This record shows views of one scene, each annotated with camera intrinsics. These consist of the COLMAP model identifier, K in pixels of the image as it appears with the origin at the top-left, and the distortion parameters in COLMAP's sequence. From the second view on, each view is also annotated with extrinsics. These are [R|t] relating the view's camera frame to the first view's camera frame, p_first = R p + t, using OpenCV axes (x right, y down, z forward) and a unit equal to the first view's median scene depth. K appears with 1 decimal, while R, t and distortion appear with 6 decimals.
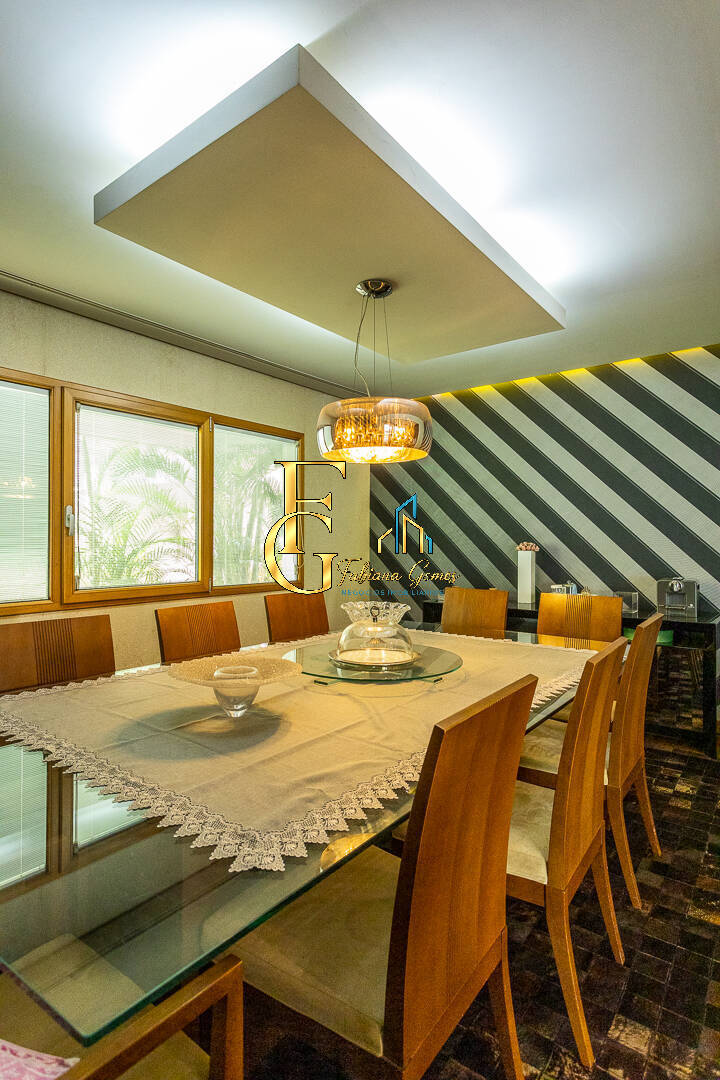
lens RADIAL K [[576.7, 0, 360.0], [0, 576.7, 540.0], [0, 0, 1]] dist [-0.000829, 0.000507]
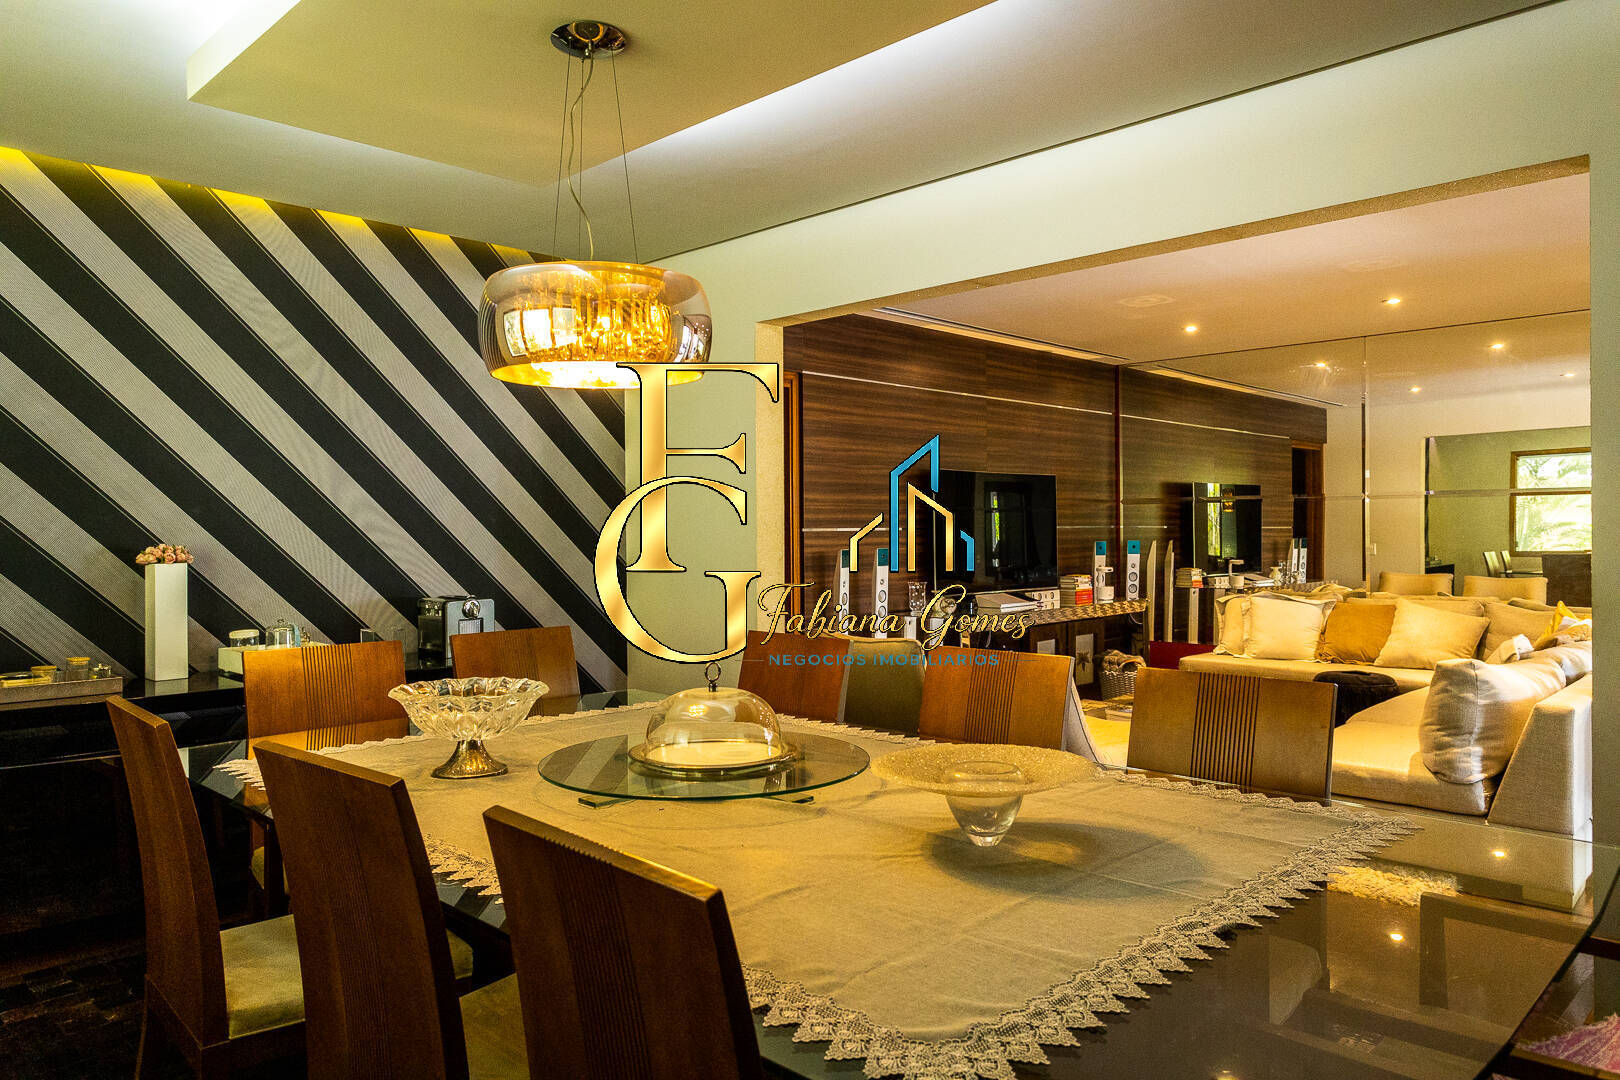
lens RADIAL K [[1090.2, 0, 858.2], [0, 1090.2, 540.3], [0, 0, 1]] dist [0.030331, 0.000679]
pose [[0.086285, -0.017663, 0.996114, -0.901386], [0.012028, 0.999788, 0.016687, -0.019233], [-0.996198, 0.010542, 0.086479, 0.692439]]
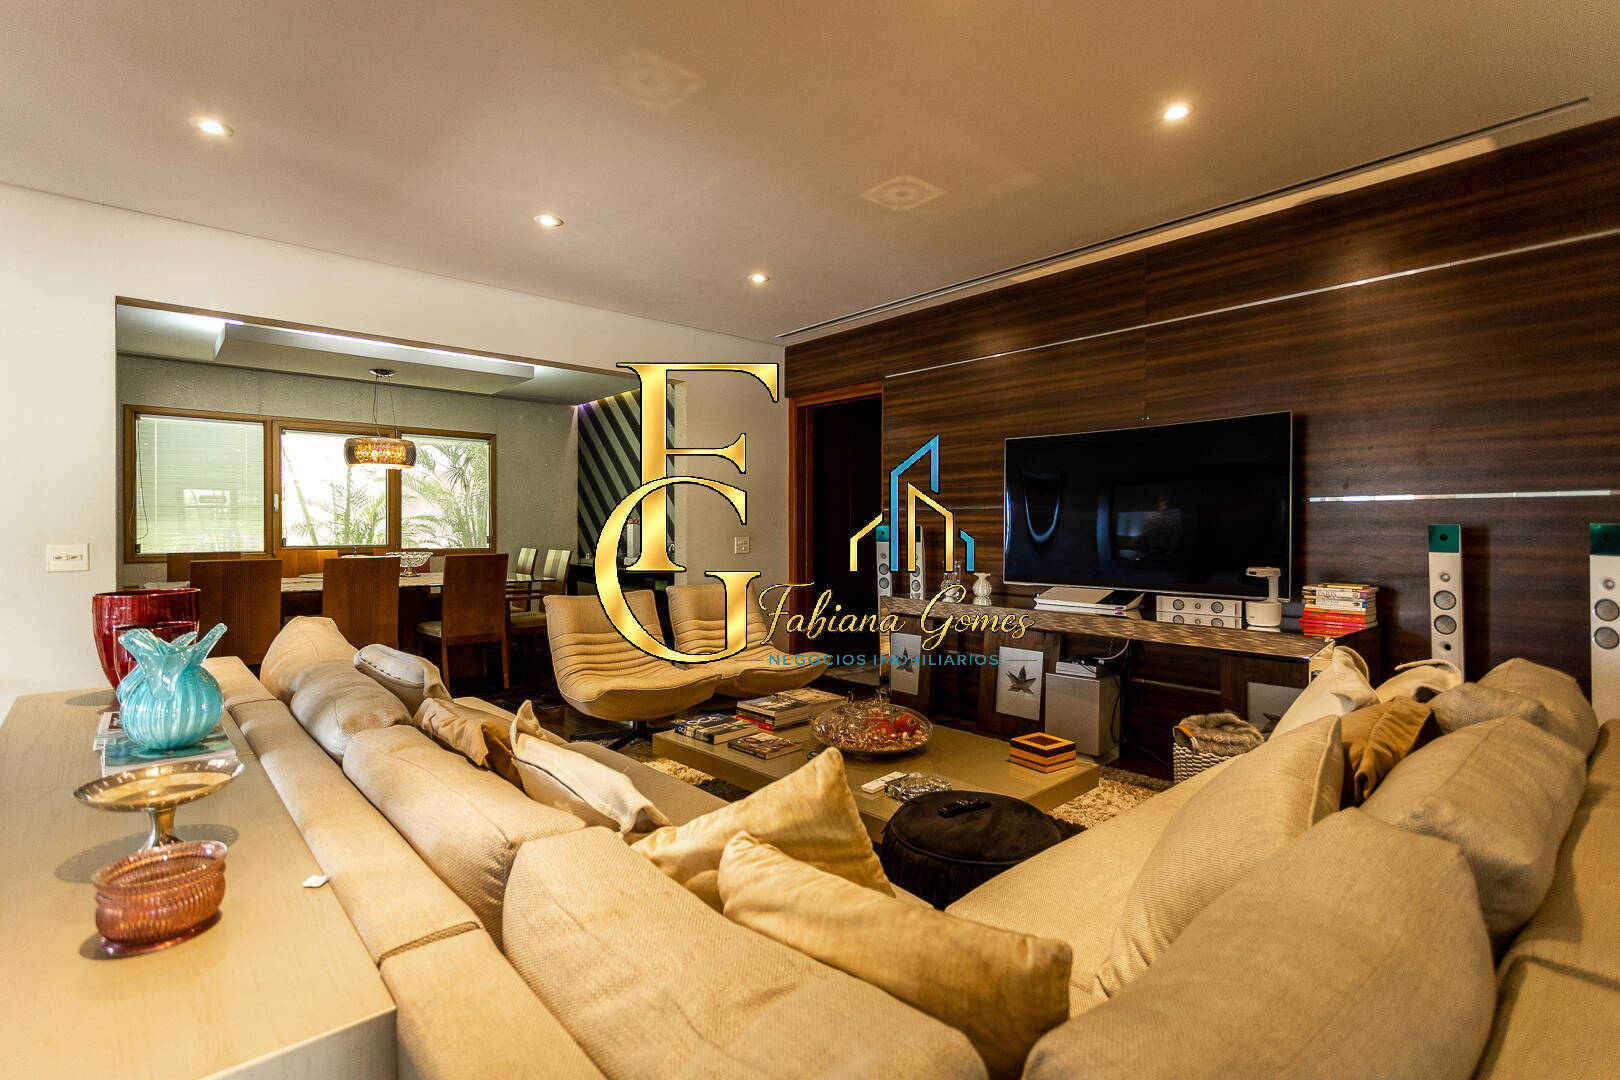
lens RADIAL K [[769.4, 0, 810.0], [0, 769.4, 540.0], [0, 0, 1]] dist [0.002281, 0.000371]
pose [[0.982292, 0.001375, -0.187351, 1.808188], [0.000643, 0.999942, 0.010711, 0.061028], [0.187355, -0.010642, 0.982235, -1.107666]]
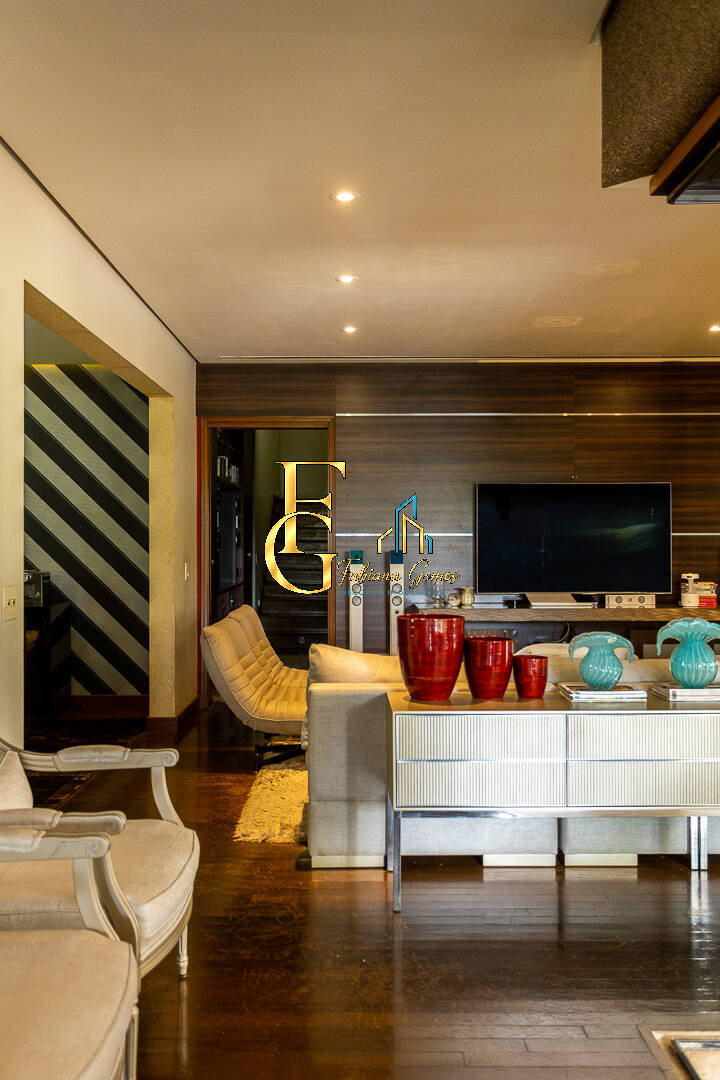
lens RADIAL K [[1000.3, 0, 360.1], [0, 1000.3, 555.9], [0, 0, 1]] dist [0.006298, 0.002722]
pose [[0.782283, -0.017328, 0.622682, -0.241790], [0.008065, 0.999811, 0.017691, 0.009174], [-0.622871, -0.008818, 0.782275, -1.405227]]
